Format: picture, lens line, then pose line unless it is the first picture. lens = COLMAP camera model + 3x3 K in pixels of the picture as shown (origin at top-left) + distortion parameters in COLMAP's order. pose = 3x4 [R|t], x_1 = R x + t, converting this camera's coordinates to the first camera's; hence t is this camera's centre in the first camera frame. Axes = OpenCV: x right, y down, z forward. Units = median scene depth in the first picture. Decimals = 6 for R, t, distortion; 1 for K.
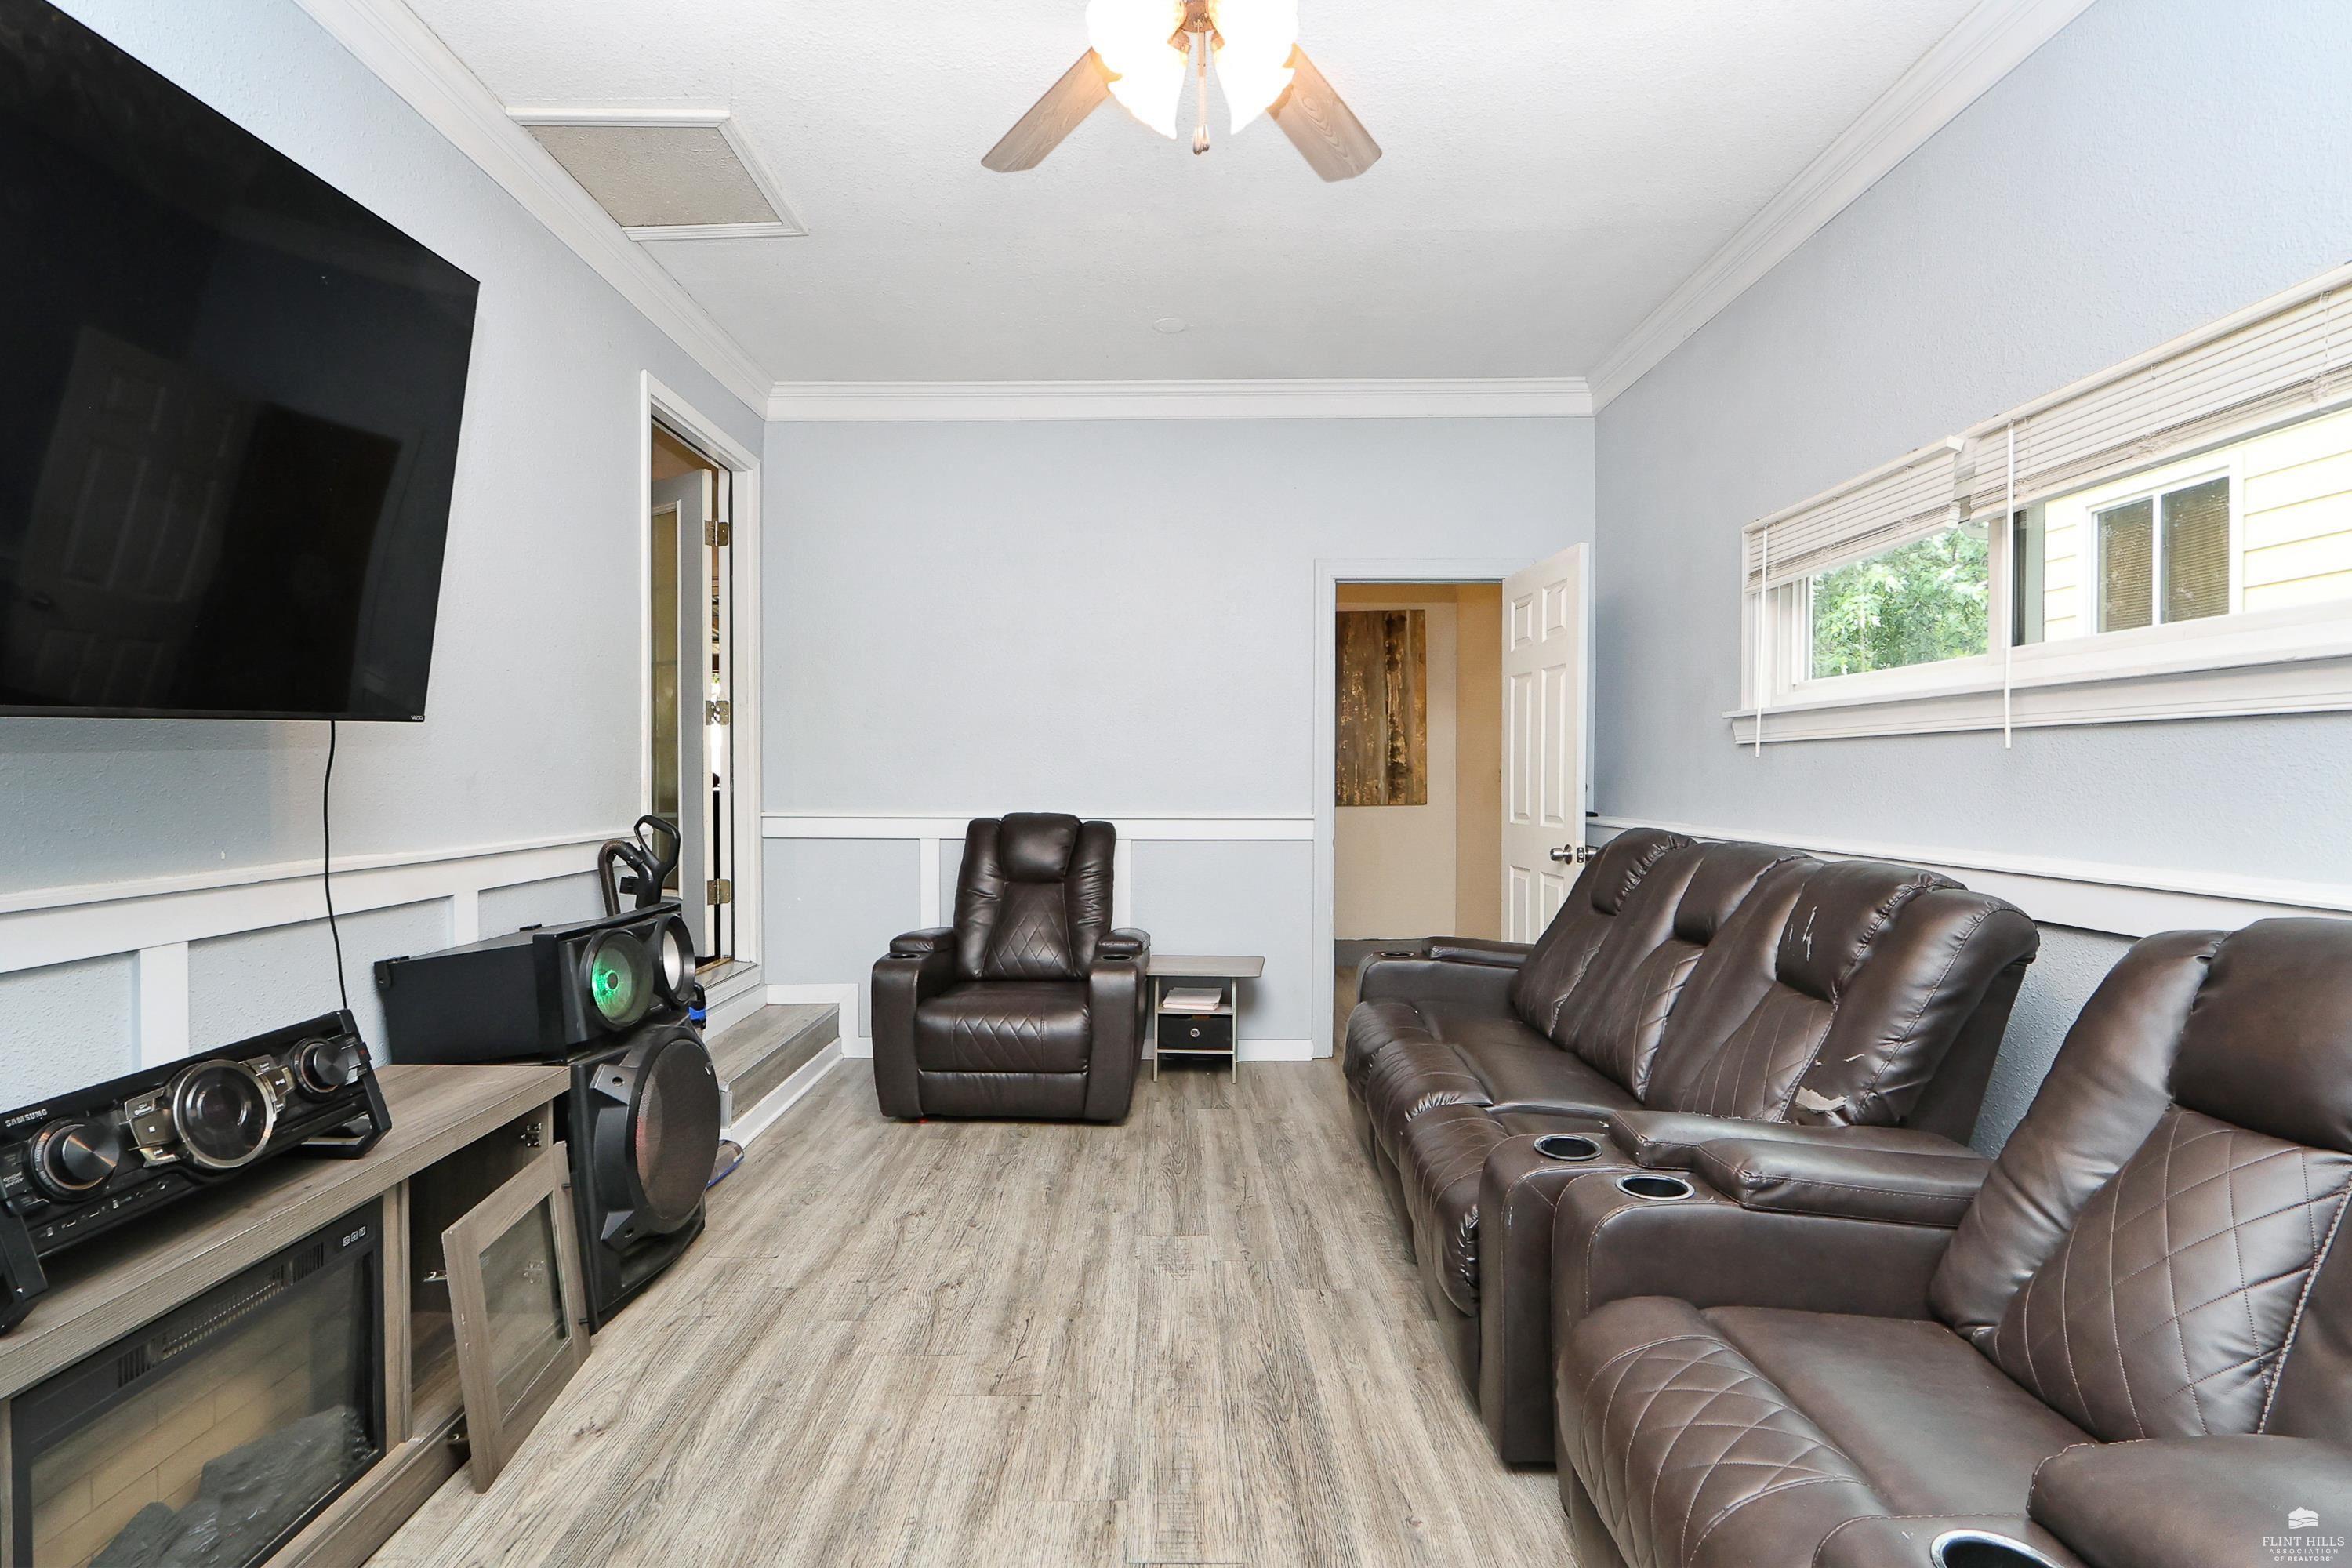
lens RADIAL K [[1091.0, 0, 1186.7], [0, 1091.0, 782.5], [0, 0, 1]] dist [-0.018373, -0.000047]
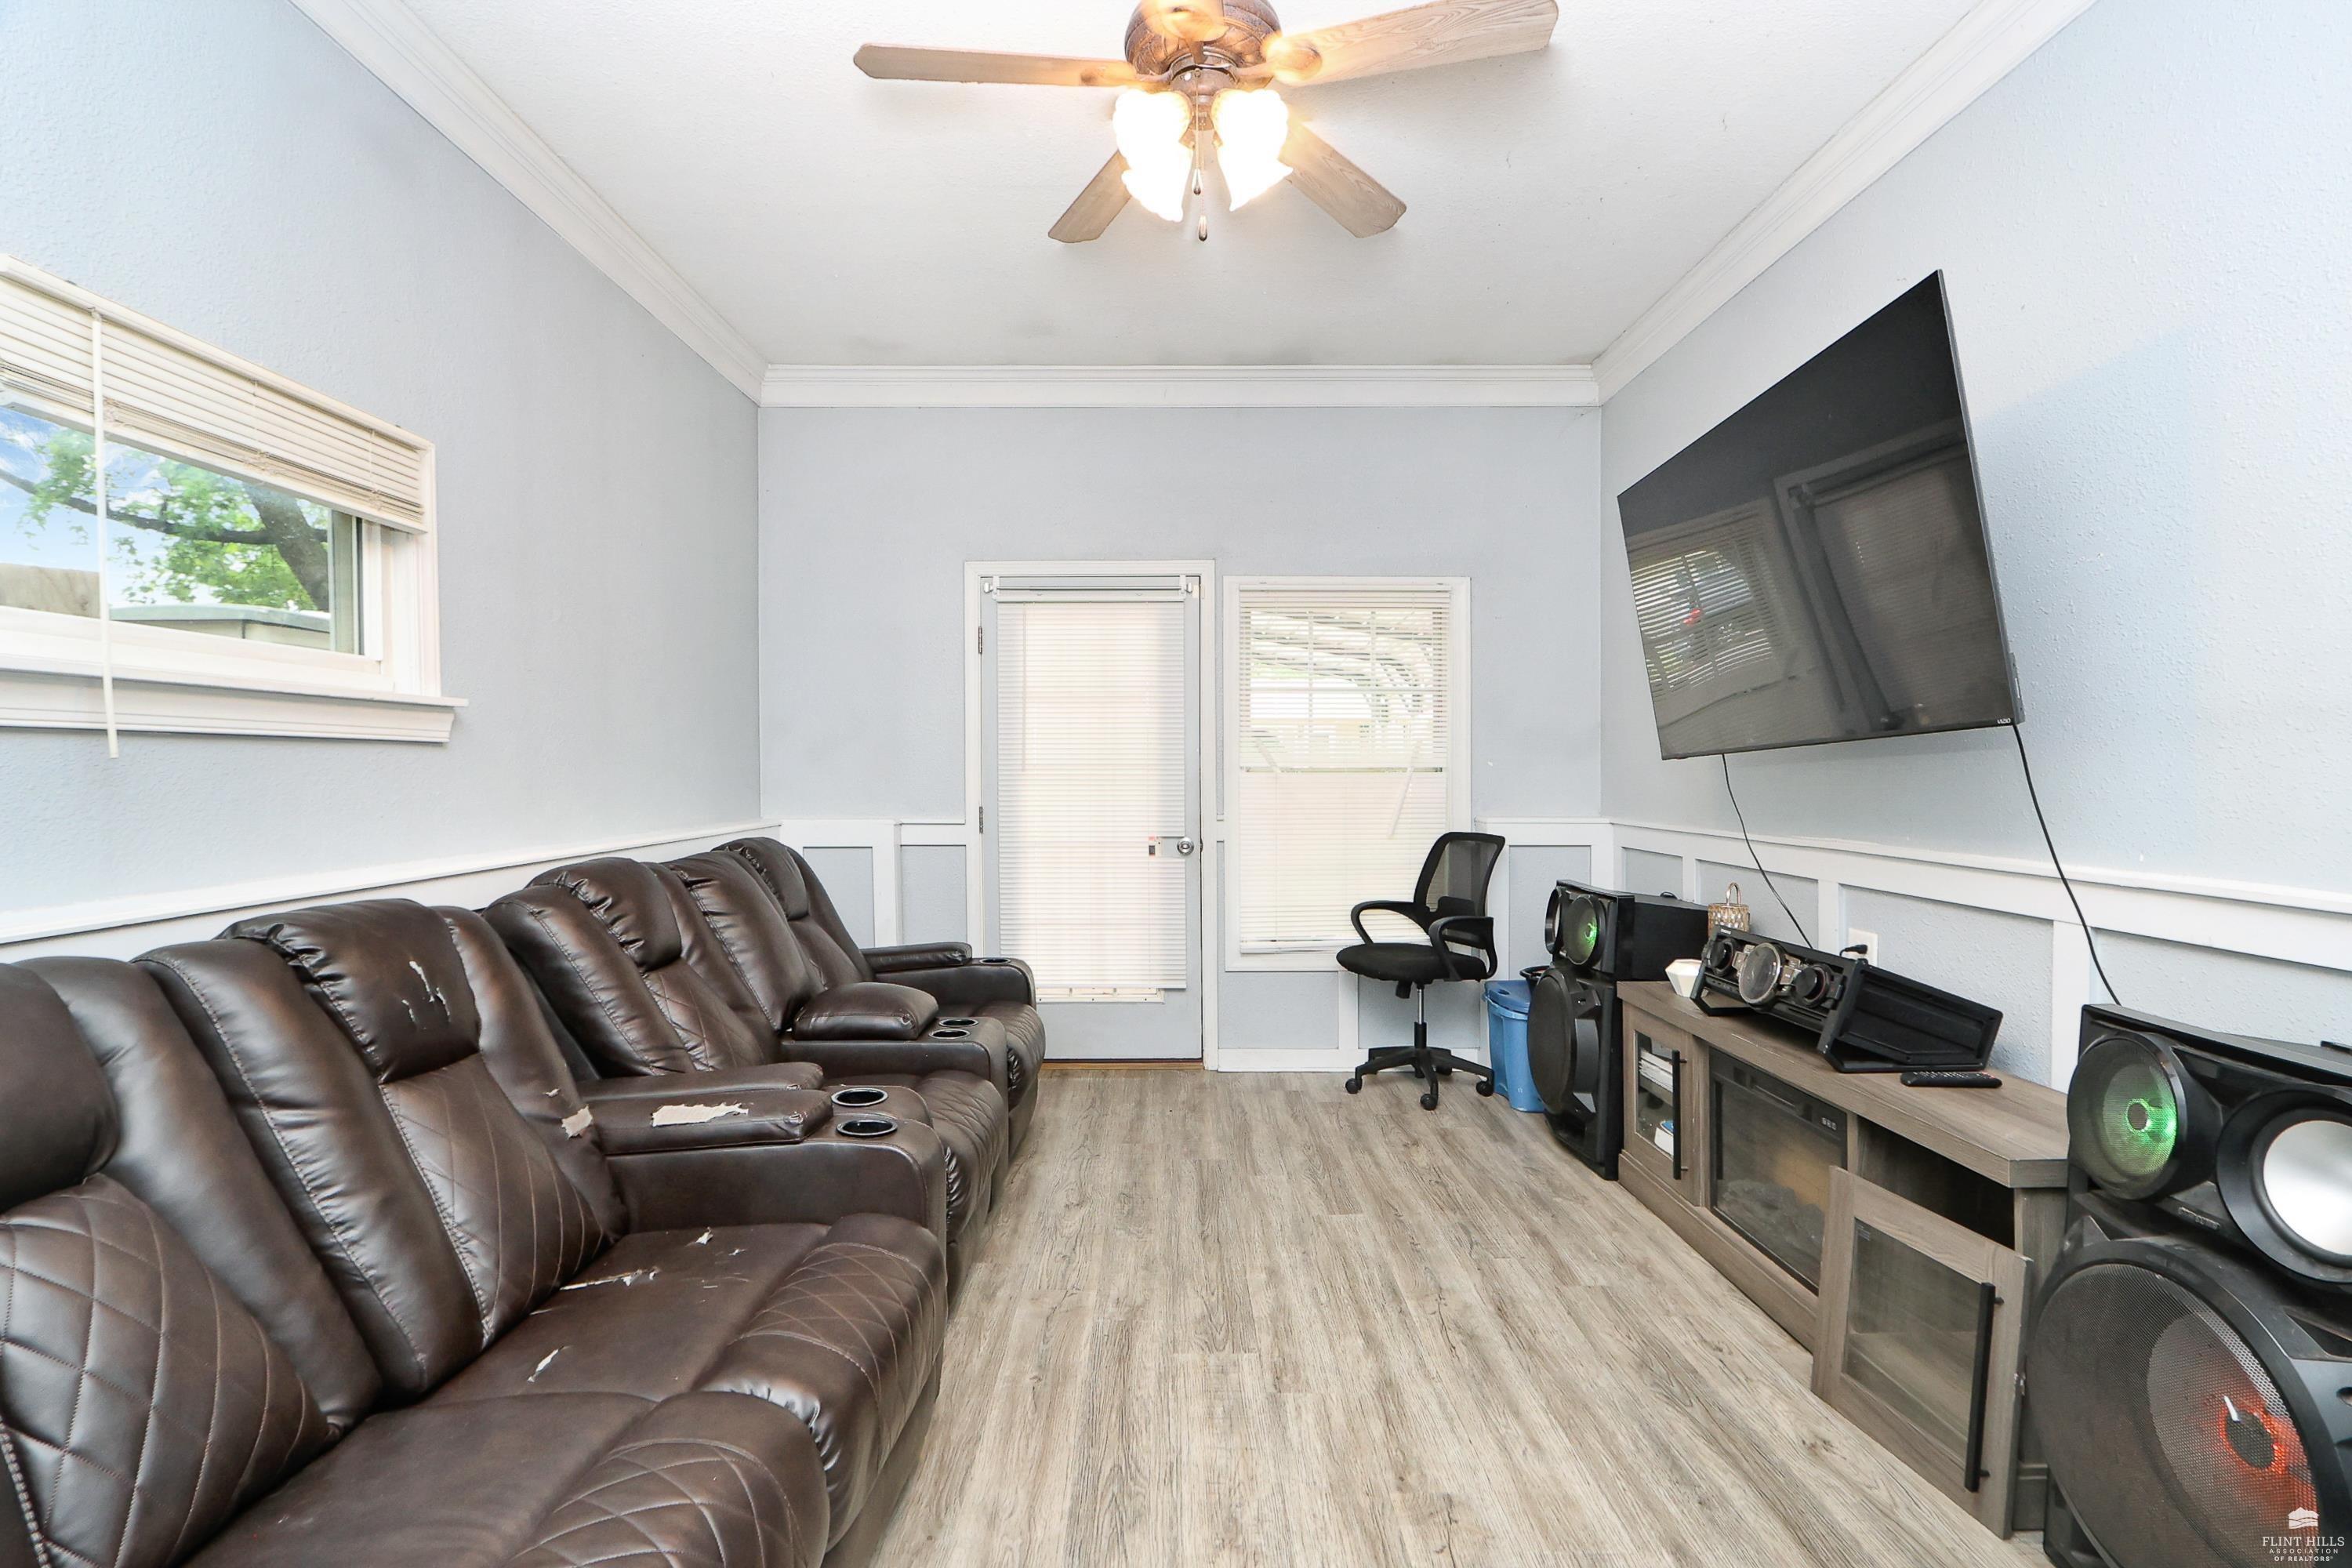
lens RADIAL K [[1091.0, 0, 1186.7], [0, 1091.0, 782.5], [0, 0, 1]] dist [-0.018373, -0.000047]
pose [[-0.999992, 0.004111, -0.000113, 0.026980], [0.004107, 0.999740, 0.022418, -0.030598], [0.000205, 0.022417, -0.999749, 1.916601]]
